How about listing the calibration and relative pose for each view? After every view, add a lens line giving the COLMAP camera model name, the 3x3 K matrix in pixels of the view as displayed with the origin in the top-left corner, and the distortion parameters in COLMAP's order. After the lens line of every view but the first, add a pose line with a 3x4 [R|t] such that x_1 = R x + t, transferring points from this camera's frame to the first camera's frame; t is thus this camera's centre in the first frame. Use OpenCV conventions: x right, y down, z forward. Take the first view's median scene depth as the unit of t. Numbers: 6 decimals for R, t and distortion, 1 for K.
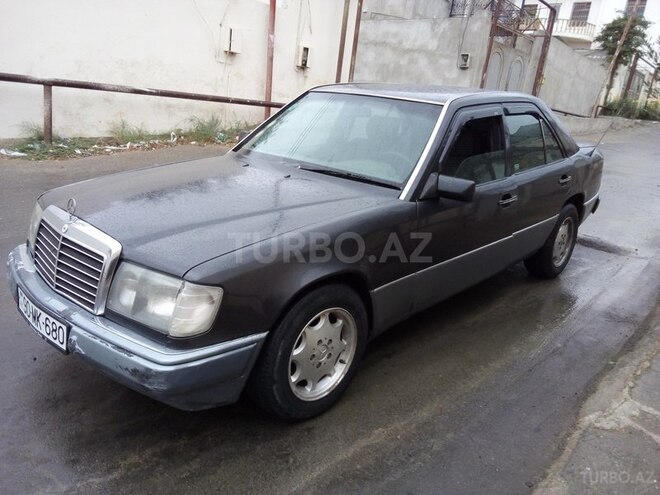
lens RADIAL K [[519.0, 0, 330.0], [0, 519.0, 247.5], [0, 0, 1]] dist [0.083407, -0.091045]
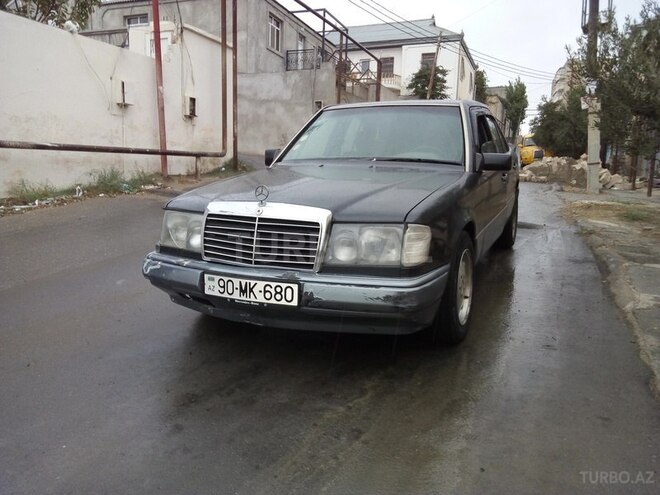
lens RADIAL K [[519.0, 0, 330.0], [0, 519.0, 247.5], [0, 0, 1]] dist [0.083407, -0.091045]
pose [[0.944358, -0.137965, 0.298587, -0.157877], [0.166797, 0.983270, -0.073210, 0.034262], [-0.283491, 0.118939, 0.951570, -0.029236]]
